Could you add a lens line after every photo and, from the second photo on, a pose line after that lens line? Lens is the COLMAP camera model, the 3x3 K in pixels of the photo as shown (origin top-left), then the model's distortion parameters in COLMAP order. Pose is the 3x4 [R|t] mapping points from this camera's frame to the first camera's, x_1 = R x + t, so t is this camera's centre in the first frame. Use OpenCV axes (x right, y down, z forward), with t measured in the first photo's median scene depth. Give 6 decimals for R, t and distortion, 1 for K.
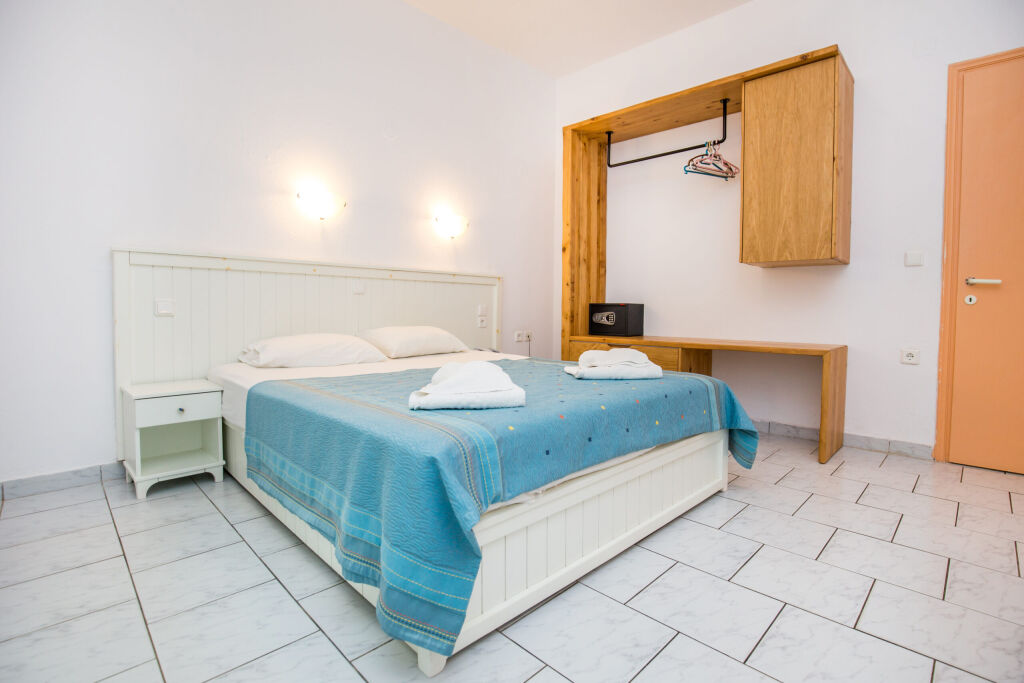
lens RADIAL K [[488.3, 0, 516.1], [0, 488.3, 339.2], [0, 0, 1]] dist [-0.035532, -0.000596]
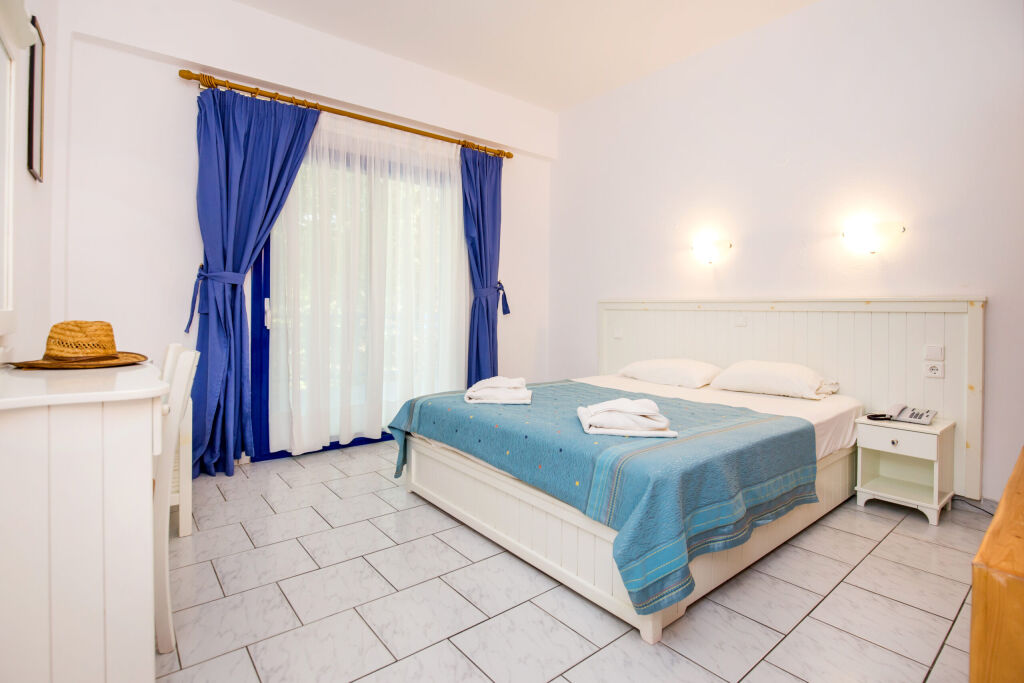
lens RADIAL K [[491.5, 0, 487.9], [0, 491.5, 311.1], [0, 0, 1]] dist [-0.000594, -0.000192]
pose [[-0.132428, -0.007132, -0.991167, 1.215475], [-0.065077, 0.997879, 0.001514, -0.138674], [0.989054, 0.064703, -0.132611, 0.895114]]
